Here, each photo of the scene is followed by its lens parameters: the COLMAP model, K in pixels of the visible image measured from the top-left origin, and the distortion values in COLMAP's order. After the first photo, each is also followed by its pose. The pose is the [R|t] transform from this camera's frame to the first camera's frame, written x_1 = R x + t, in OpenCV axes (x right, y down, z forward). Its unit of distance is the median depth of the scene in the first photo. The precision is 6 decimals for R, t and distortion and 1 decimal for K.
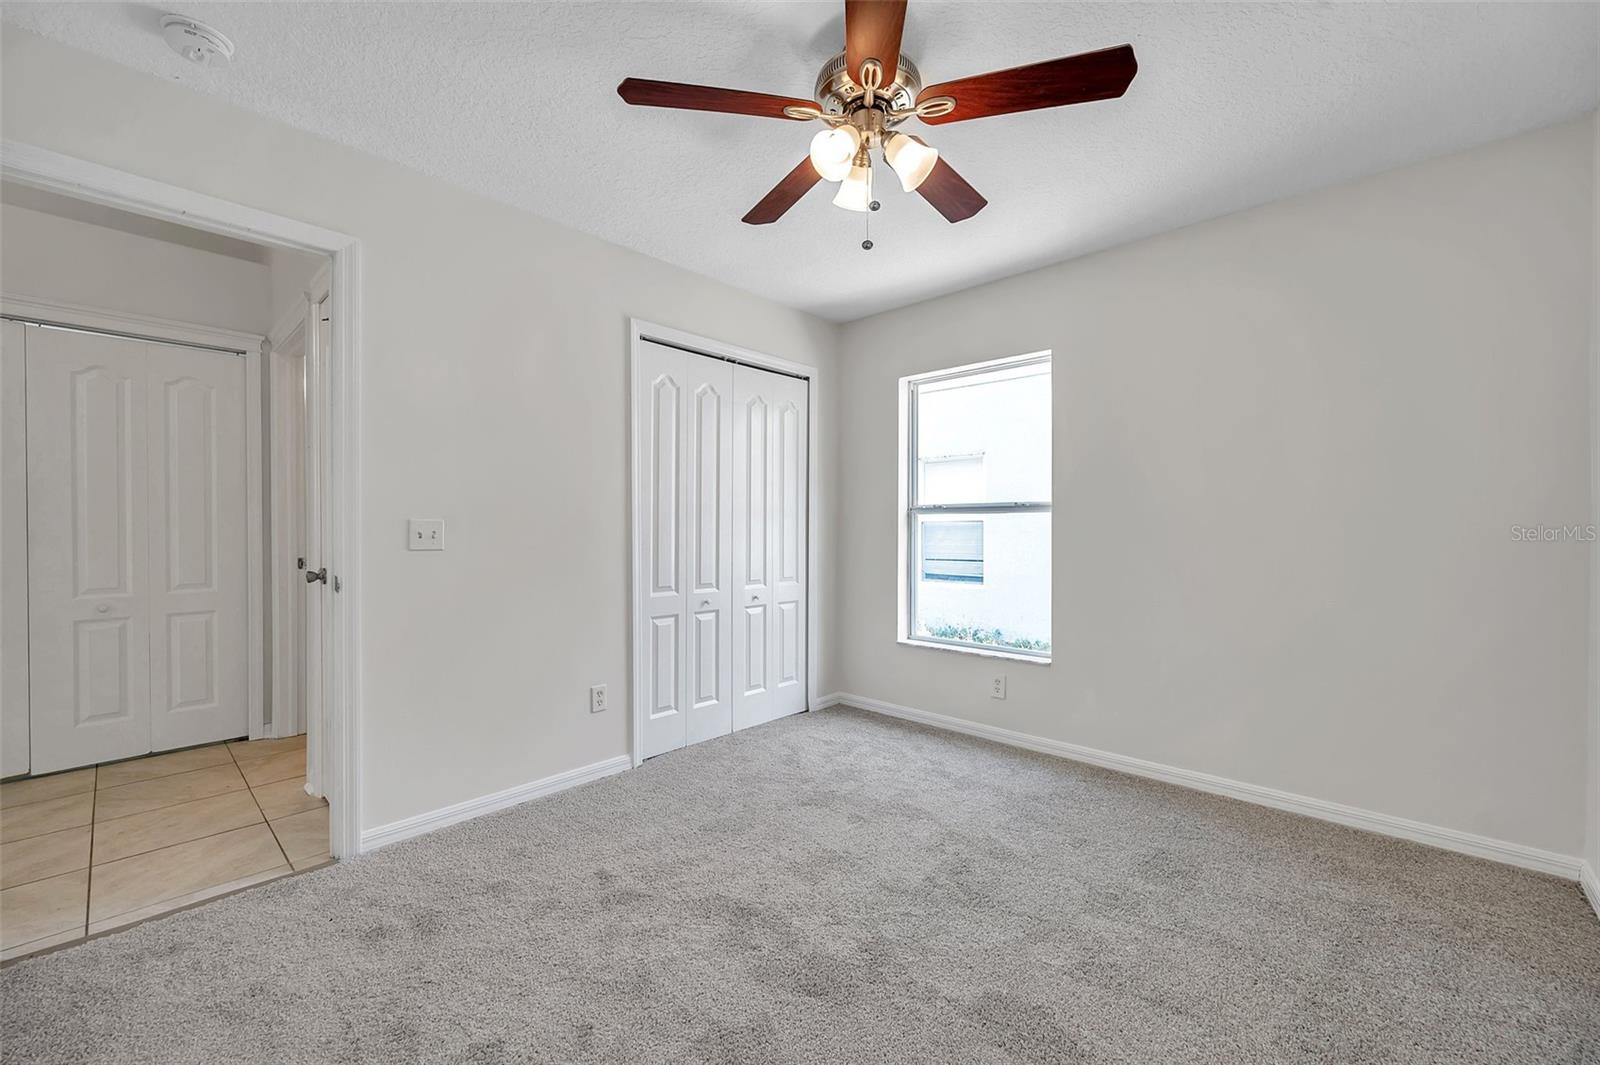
lens RADIAL K [[631.2, 0, 804.1], [0, 631.2, 528.6], [0, 0, 1]] dist [-0.001069, 0.000039]
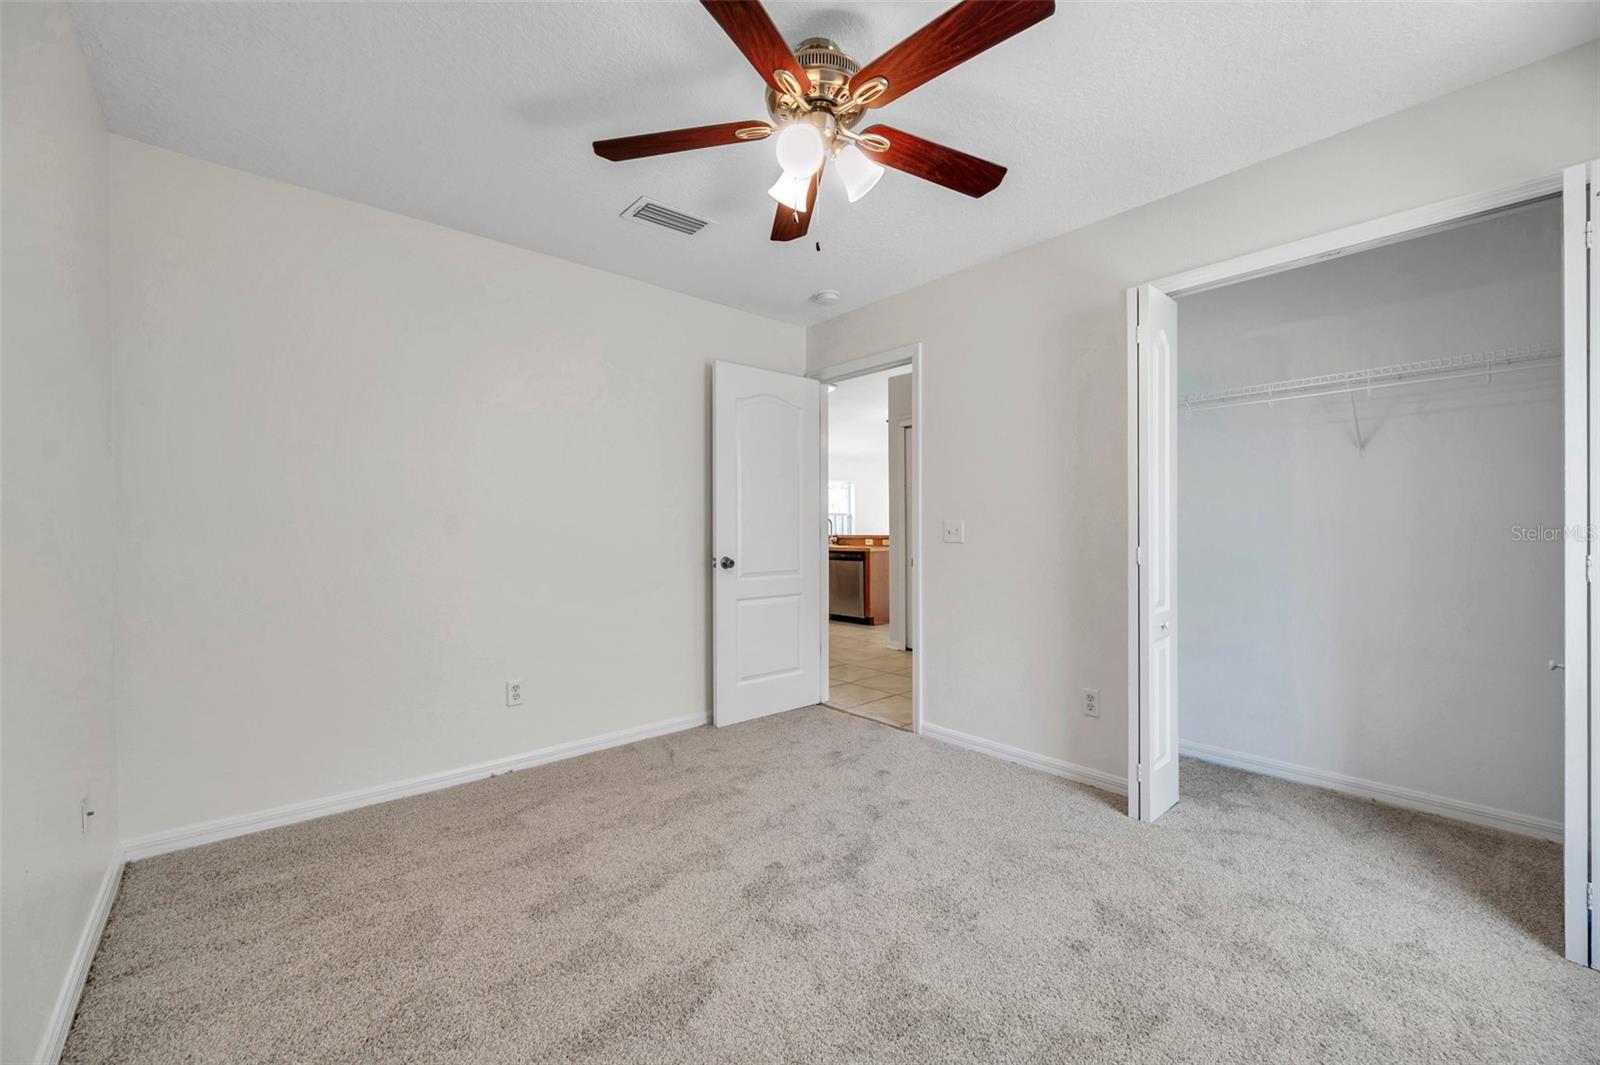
lens RADIAL K [[631.2, 0, 804.8], [0, 631.2, 528.9], [0, 0, 1]] dist [-0.001069, 0.000039]
pose [[-0.080617, 0.001591, -0.996744, 0.942944], [-0.004868, 0.999986, 0.001990, 0.003200], [0.996733, 0.005012, -0.080608, 0.897070]]
